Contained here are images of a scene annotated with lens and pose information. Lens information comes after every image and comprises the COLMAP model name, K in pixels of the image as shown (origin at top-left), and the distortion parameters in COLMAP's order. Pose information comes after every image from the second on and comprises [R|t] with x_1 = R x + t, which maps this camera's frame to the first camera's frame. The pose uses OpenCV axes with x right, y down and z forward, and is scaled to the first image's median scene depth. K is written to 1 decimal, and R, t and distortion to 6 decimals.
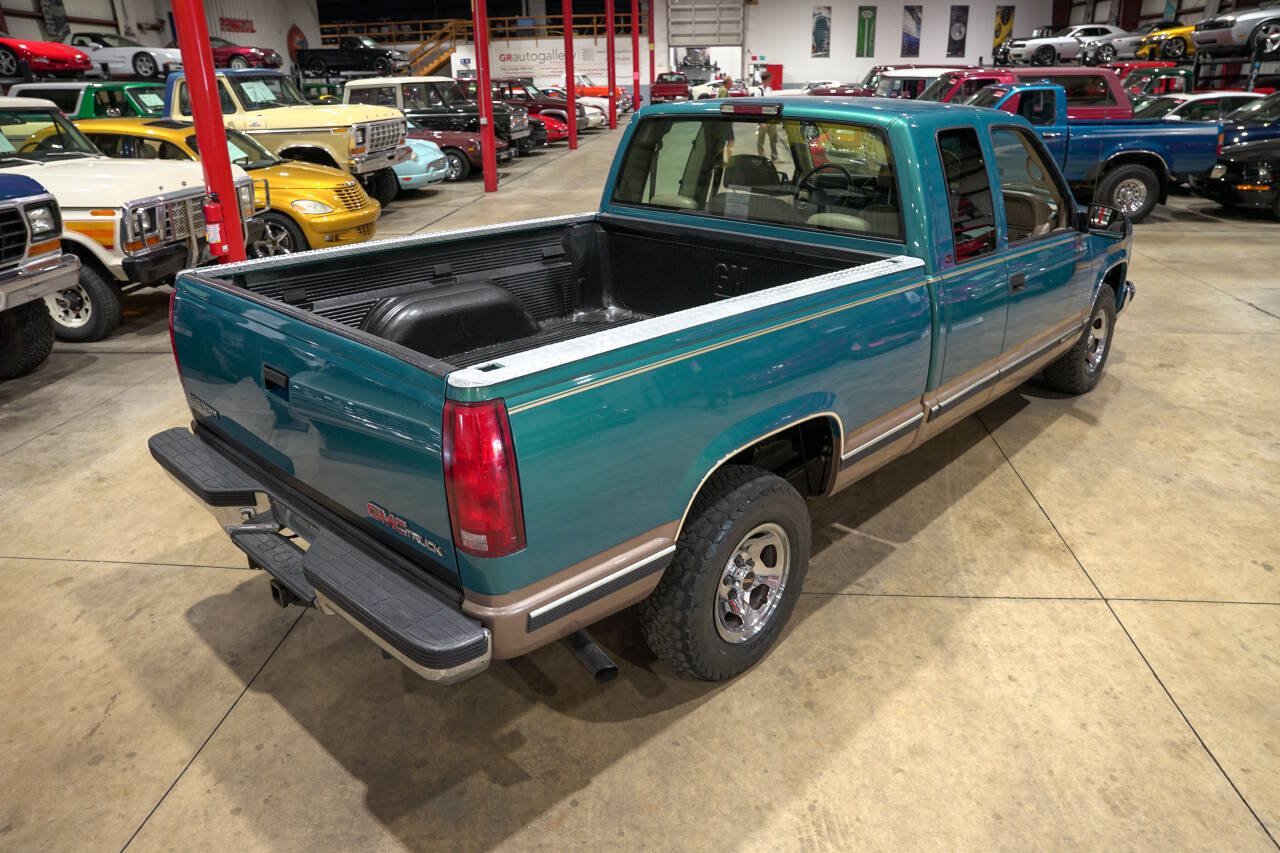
lens RADIAL K [[880.1, 0, 640.0], [0, 880.1, 426.5], [0, 0, 1]] dist [-0.143150, 0.116734]
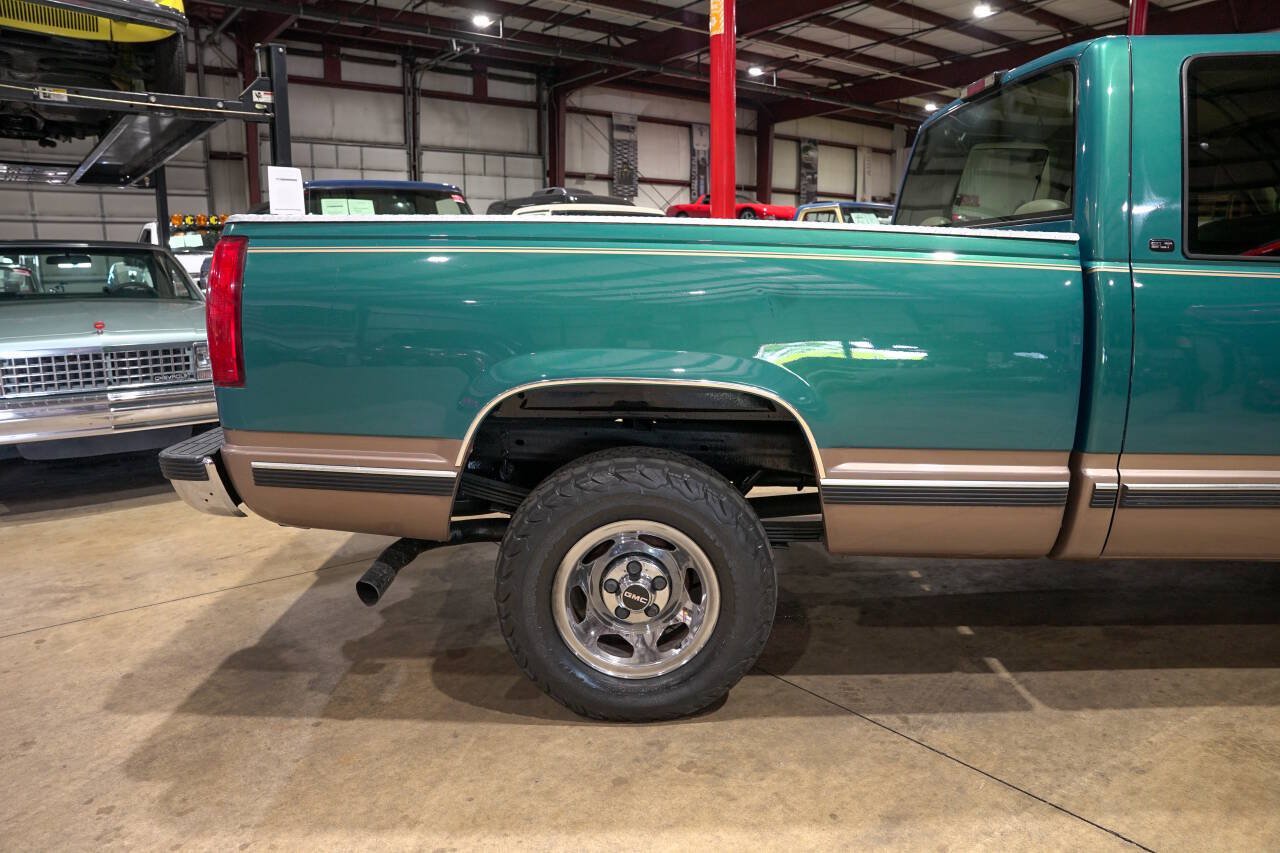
lens RADIAL K [[878.6, 0, 640.0], [0, 878.6, 426.5], [0, 0, 1]] dist [-0.141947, 0.112458]
pose [[0.690068, 0.138601, -0.710349, 0.571576], [-0.278779, 0.956661, -0.084160, 0.086074], [0.667899, 0.256106, 0.698800, 0.384998]]
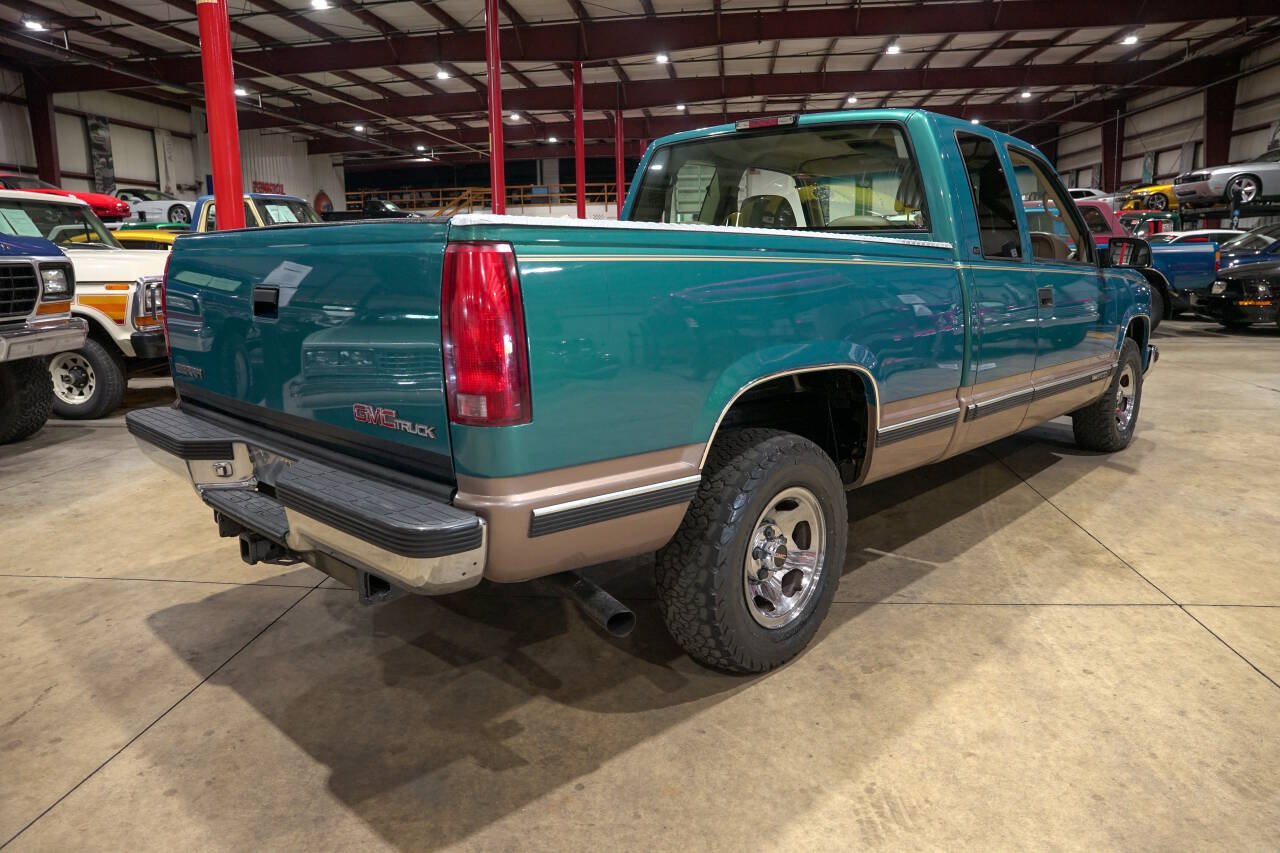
lens RADIAL K [[878.6, 0, 640.0], [0, 878.6, 426.5], [0, 0, 1]] dist [-0.141947, 0.112458]
pose [[0.999961, 0.003228, -0.008274, -0.009925], [-0.004733, 0.982002, -0.188811, 0.190689], [0.007516, 0.188843, 0.981979, 0.095273]]
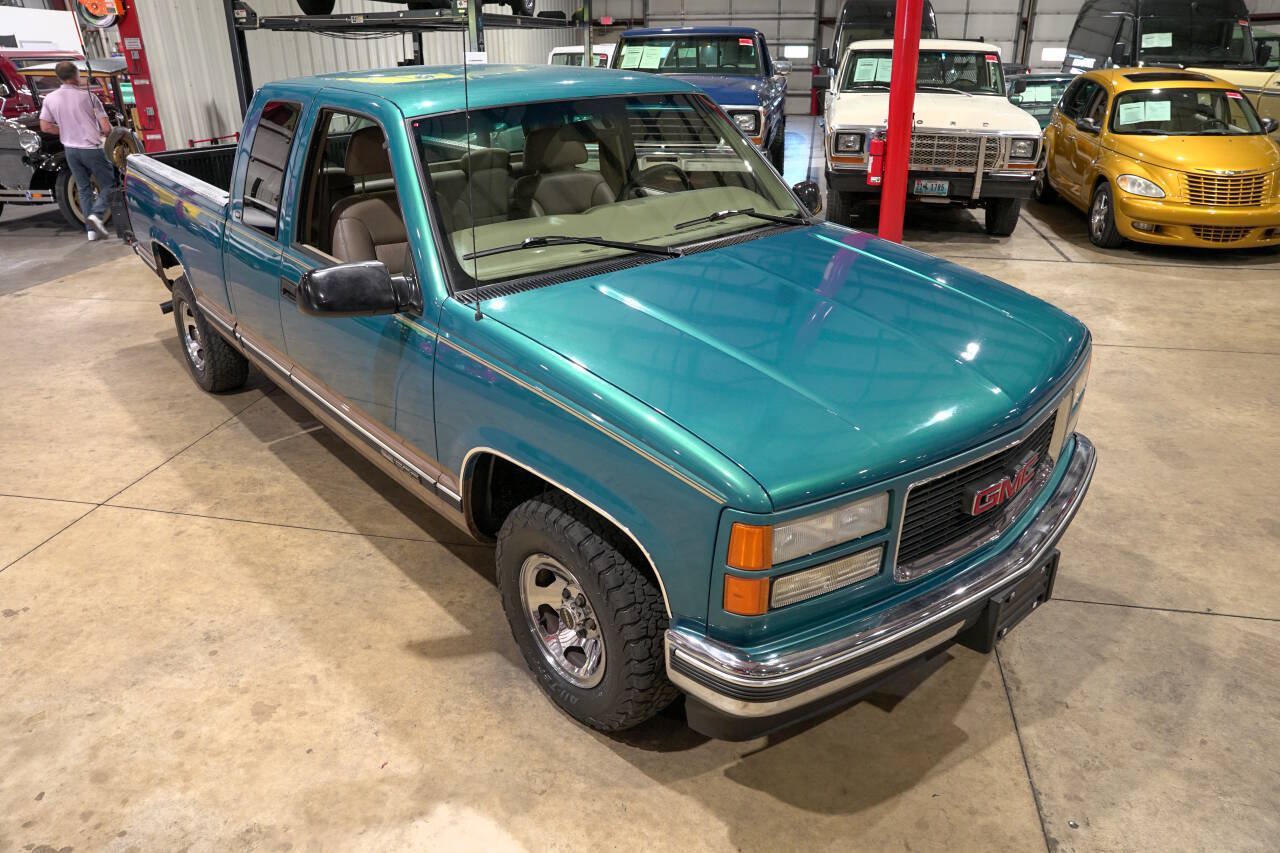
lens RADIAL K [[878.6, 0, 640.0], [0, 878.6, 426.5], [0, 0, 1]] dist [-0.141947, 0.112458]
pose [[-0.096721, 0.425827, -0.899620, 1.491042], [-0.366070, 0.825284, 0.429998, -0.666131], [0.925547, 0.370913, 0.076060, 1.575410]]
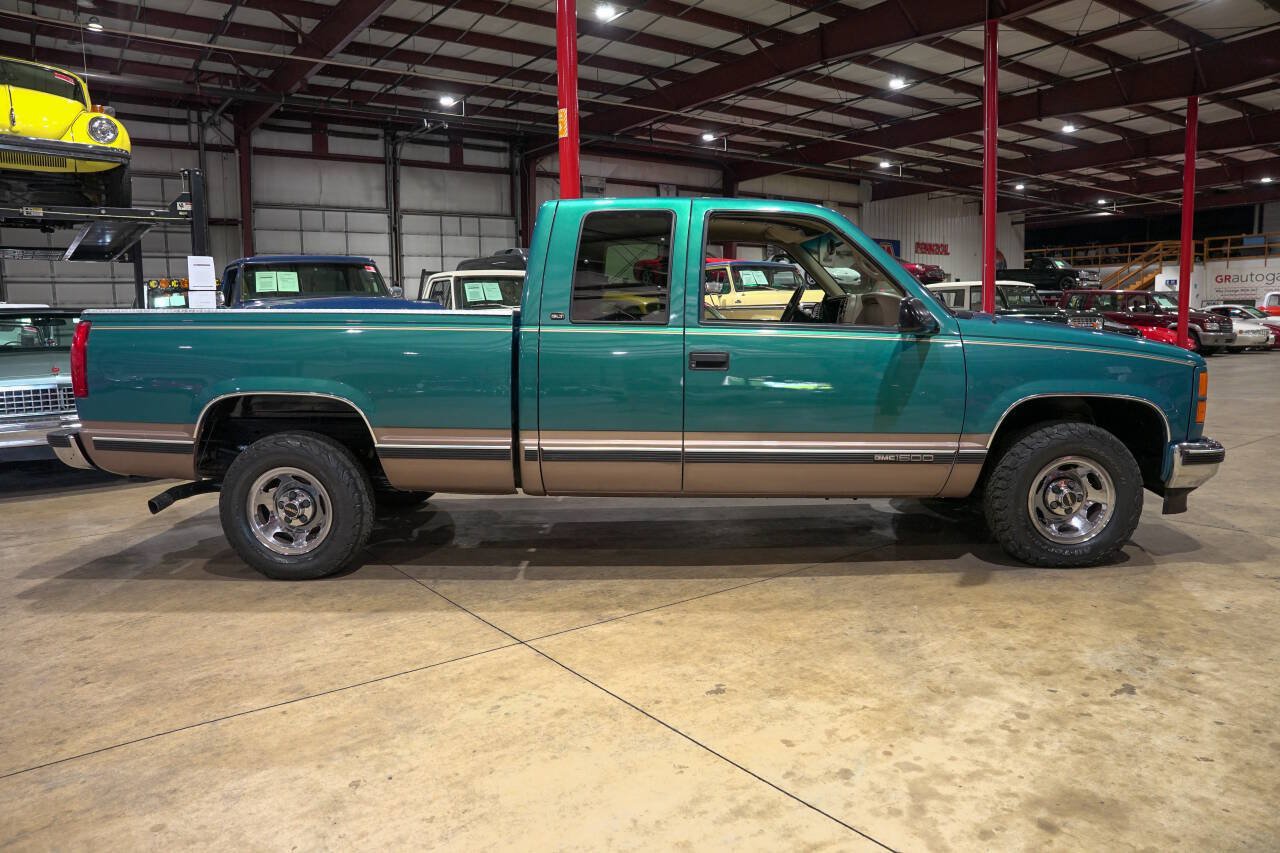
lens RADIAL K [[878.6, 0, 640.0], [0, 878.6, 426.5], [0, 0, 1]] dist [-0.141947, 0.112458]
pose [[0.672184, 0.096077, -0.734124, 1.341281], [-0.276441, 0.952405, -0.128472, 0.061845], [0.686840, 0.289299, 0.666751, 0.372696]]
